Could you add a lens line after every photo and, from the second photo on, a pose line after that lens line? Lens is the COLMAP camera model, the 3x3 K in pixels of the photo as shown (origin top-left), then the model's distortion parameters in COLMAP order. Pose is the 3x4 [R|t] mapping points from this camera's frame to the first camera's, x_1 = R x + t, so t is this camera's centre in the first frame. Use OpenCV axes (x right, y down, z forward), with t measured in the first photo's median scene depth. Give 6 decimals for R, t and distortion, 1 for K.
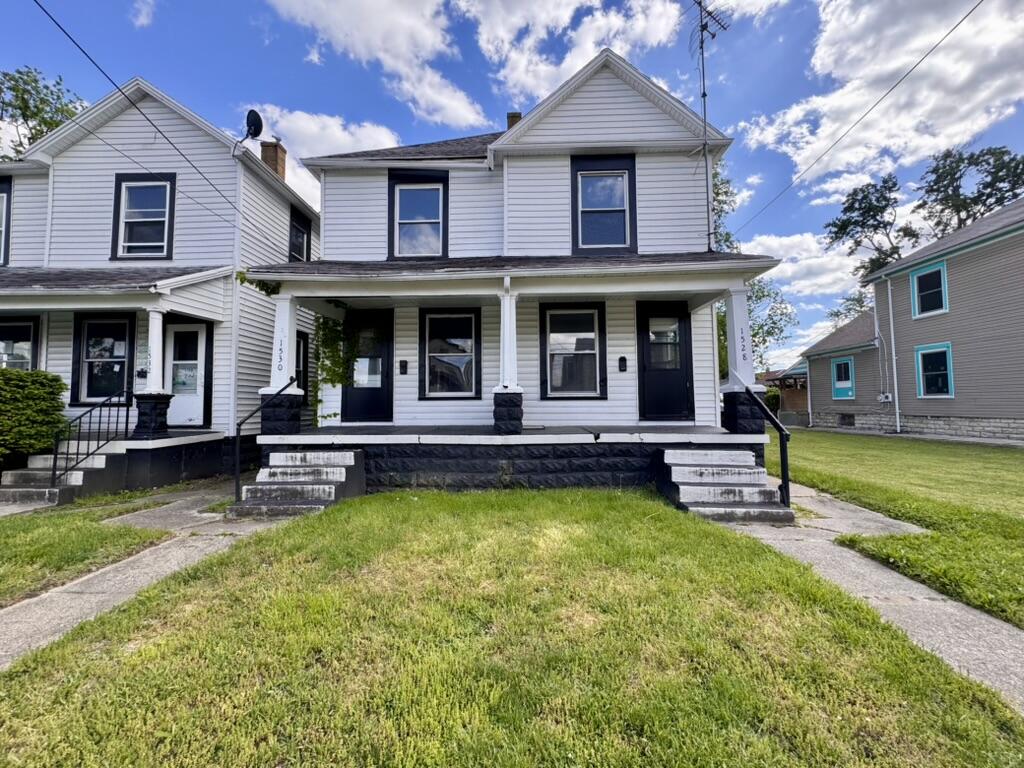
lens RADIAL K [[408.5, 0, 512.8], [0, 408.5, 383.2], [0, 0, 1]] dist [-0.002670, 0.000147]
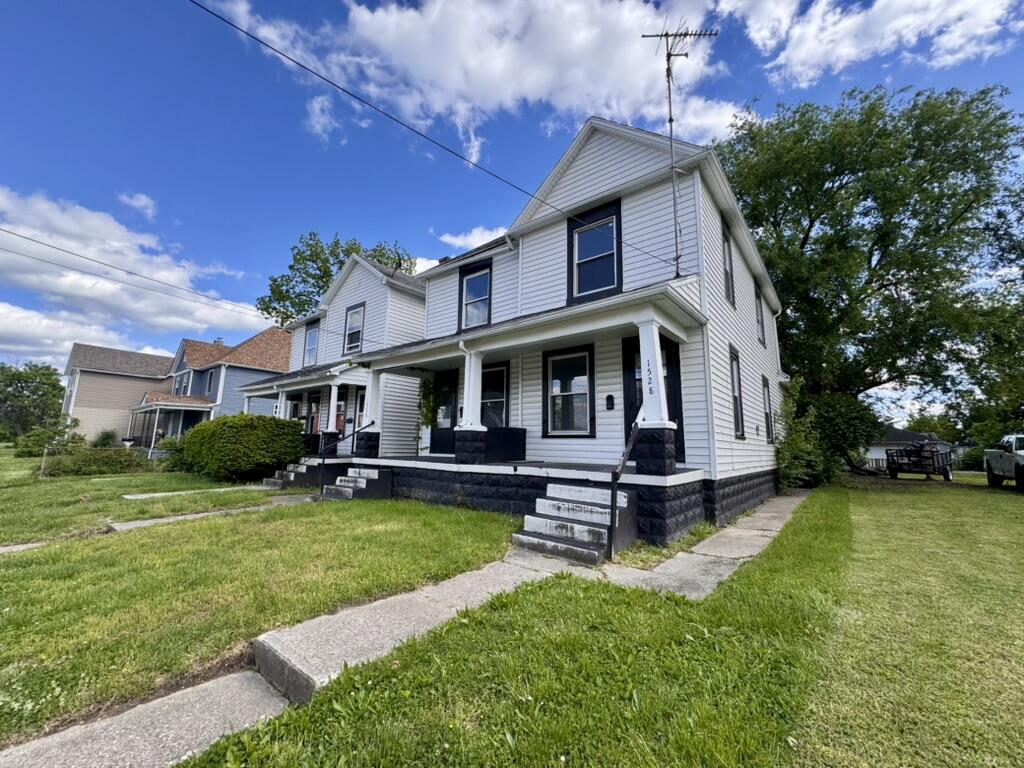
lens RADIAL K [[408.5, 0, 510.7], [0, 408.5, 382.8], [0, 0, 1]] dist [-0.002670, 0.000147]
pose [[0.796185, -0.073881, -0.600526, 0.680934], [0.011588, 0.994197, -0.106949, 0.010109], [0.604942, 0.078192, 0.792421, 0.052341]]
